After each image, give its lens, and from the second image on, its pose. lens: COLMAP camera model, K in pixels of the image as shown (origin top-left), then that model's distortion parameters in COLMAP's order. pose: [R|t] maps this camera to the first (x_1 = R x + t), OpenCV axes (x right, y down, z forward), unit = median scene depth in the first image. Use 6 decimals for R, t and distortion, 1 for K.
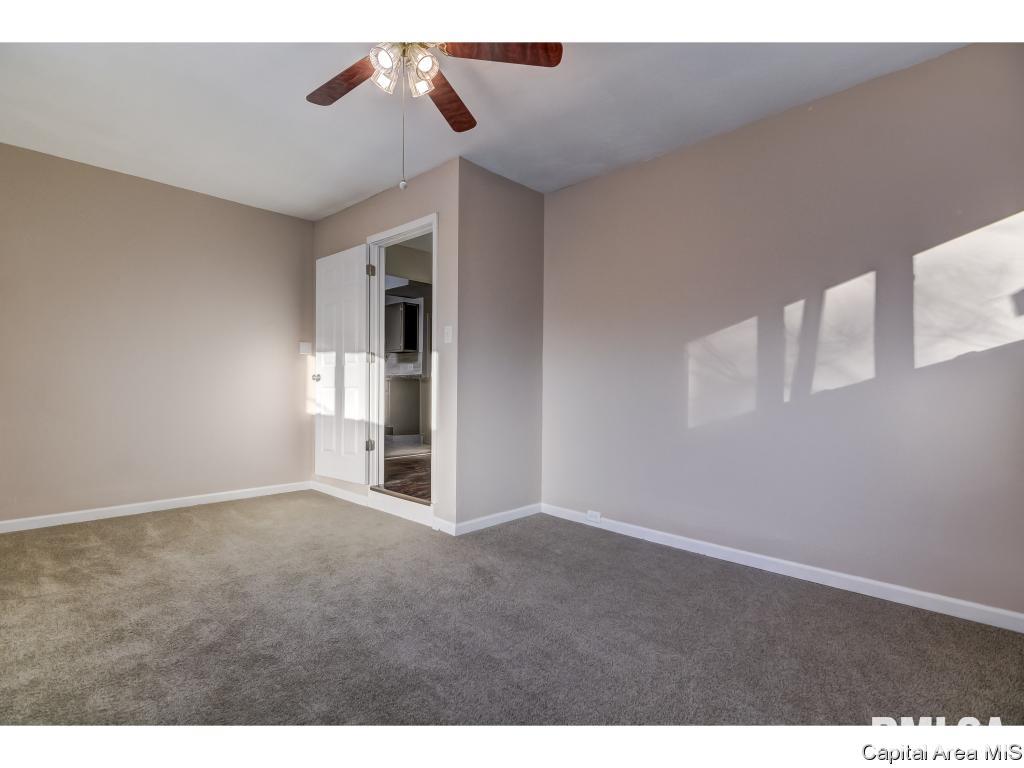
lens RADIAL K [[495.1, 0, 508.8], [0, 495.1, 380.8], [0, 0, 1]] dist [0.005772, -0.004615]
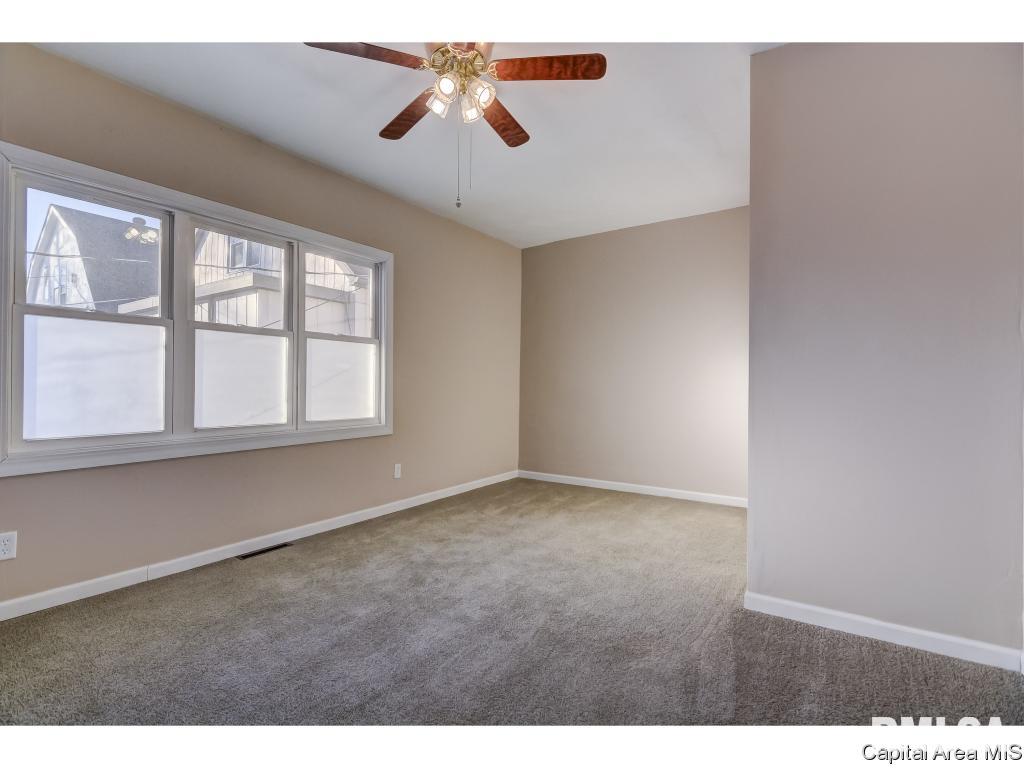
lens RADIAL K [[495.1, 0, 509.0], [0, 495.1, 383.8], [0, 0, 1]] dist [0.005772, -0.004615]
pose [[0.175489, -0.011434, -0.984415, 0.674583], [-0.002076, 0.999926, -0.011984, 0.011099], [0.984479, 0.004147, 0.175452, 0.715329]]
